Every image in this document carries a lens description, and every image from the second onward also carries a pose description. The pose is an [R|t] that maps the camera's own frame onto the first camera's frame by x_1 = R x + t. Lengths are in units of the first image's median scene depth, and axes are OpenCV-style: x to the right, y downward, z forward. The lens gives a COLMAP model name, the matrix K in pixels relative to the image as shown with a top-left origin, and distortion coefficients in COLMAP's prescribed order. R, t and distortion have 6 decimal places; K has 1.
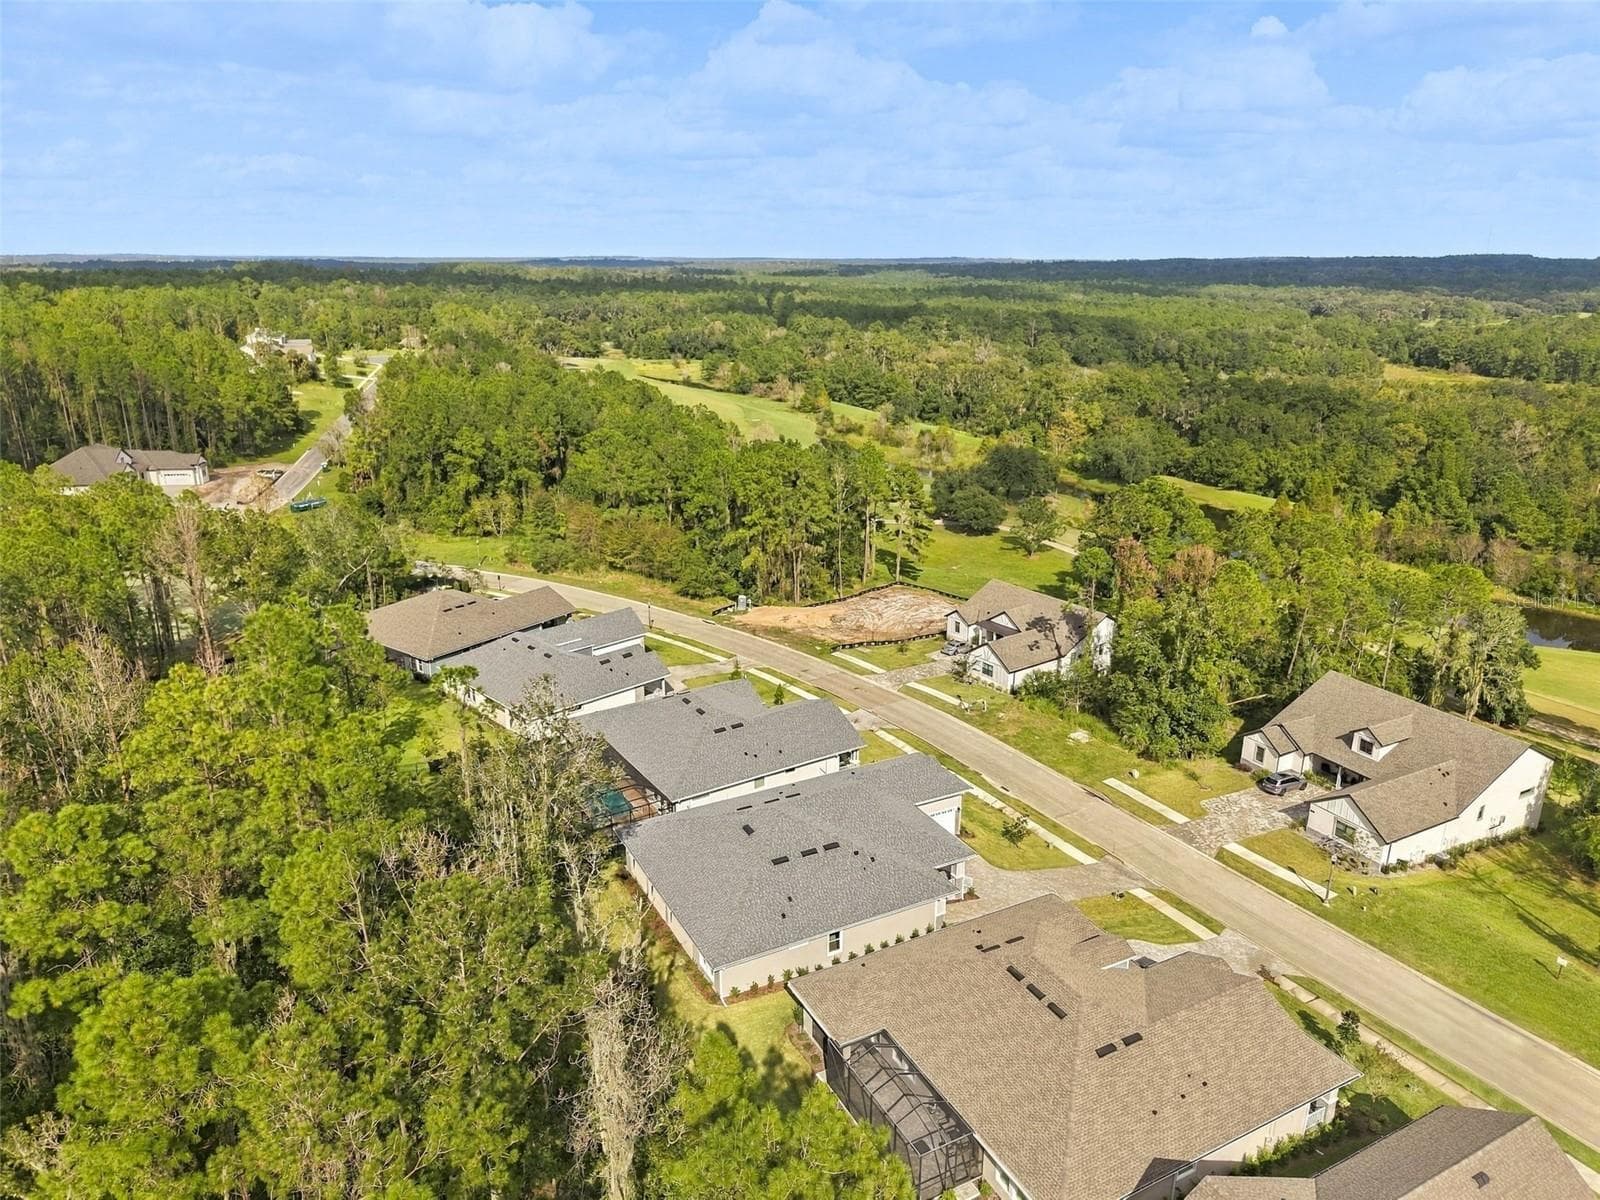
lens RADIAL K [[1087.3, 0, 806.8], [0, 1087.3, 606.5], [0, 0, 1]] dist [0.015491, -0.004263]
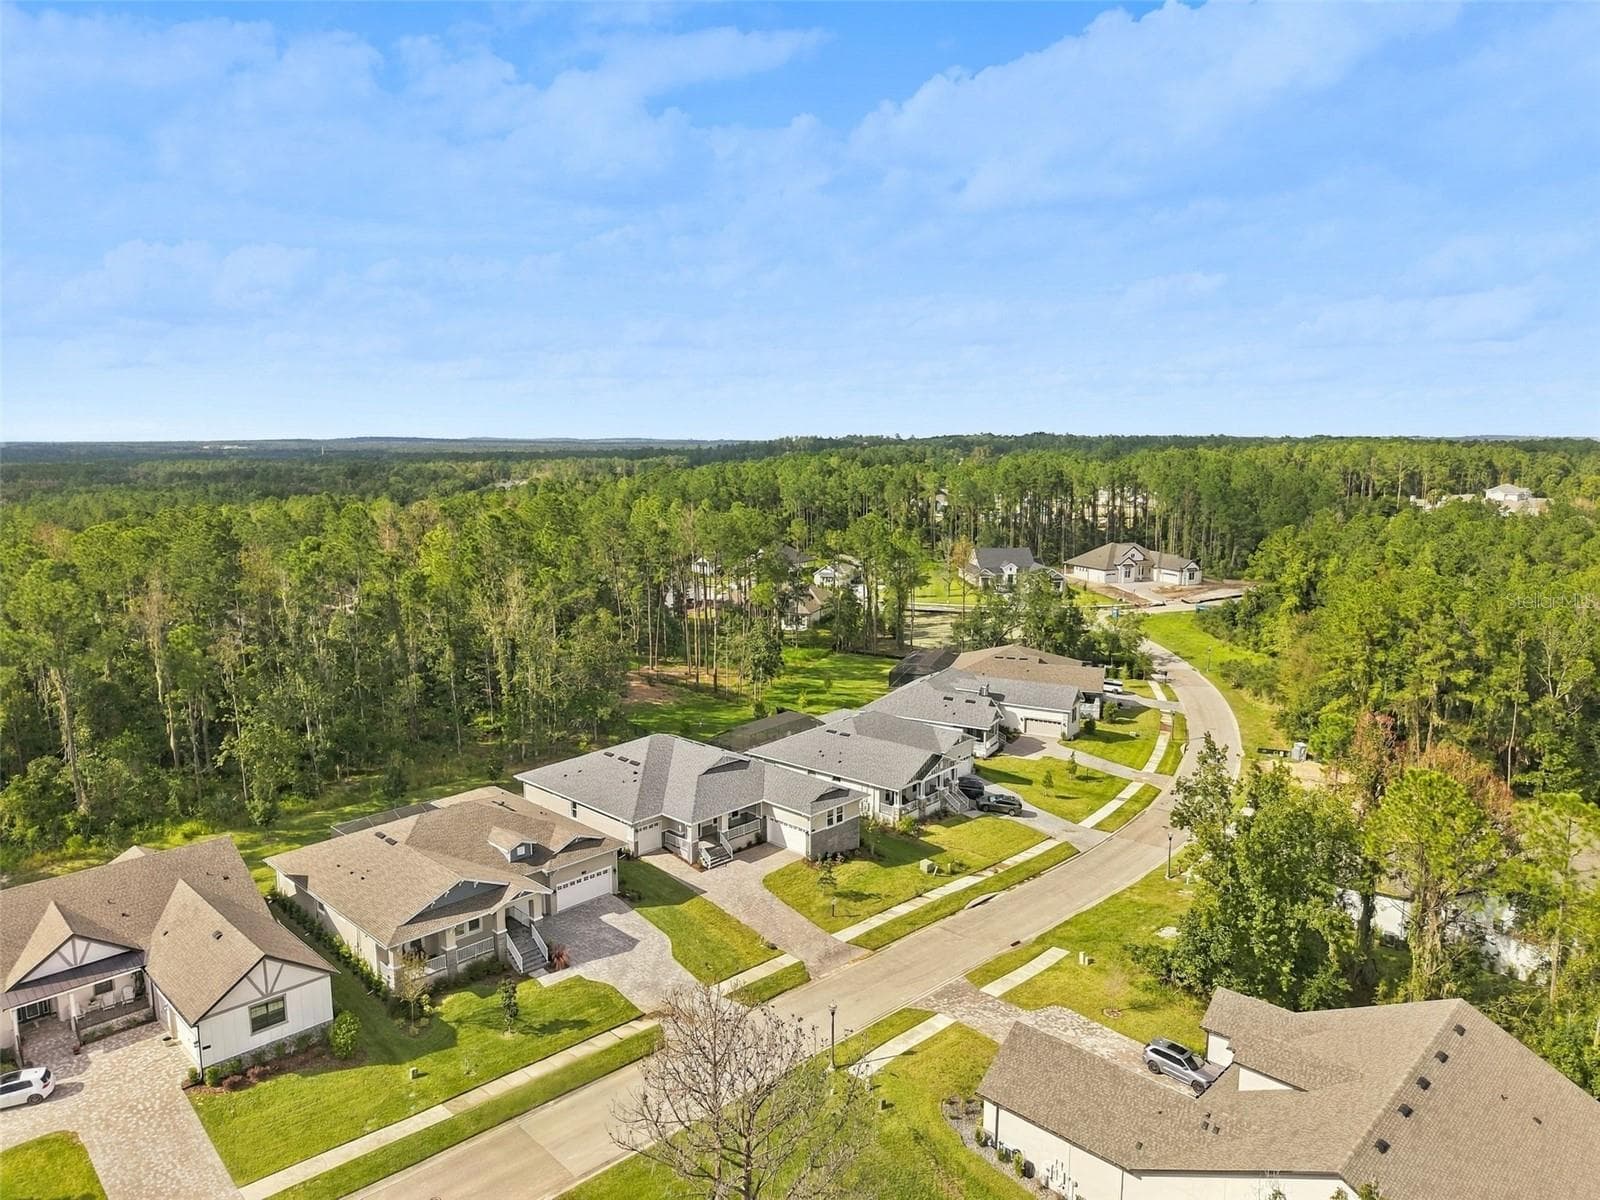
lens RADIAL K [[1087.3, 0, 806.8], [0, 1087.3, 606.5], [0, 0, 1]] dist [0.015491, -0.004263]
pose [[0.305915, 0.144442, -0.941038, 0.904590], [-0.292752, 0.954807, 0.051387, -0.065098], [0.905932, 0.259771, 0.334375, 0.484204]]
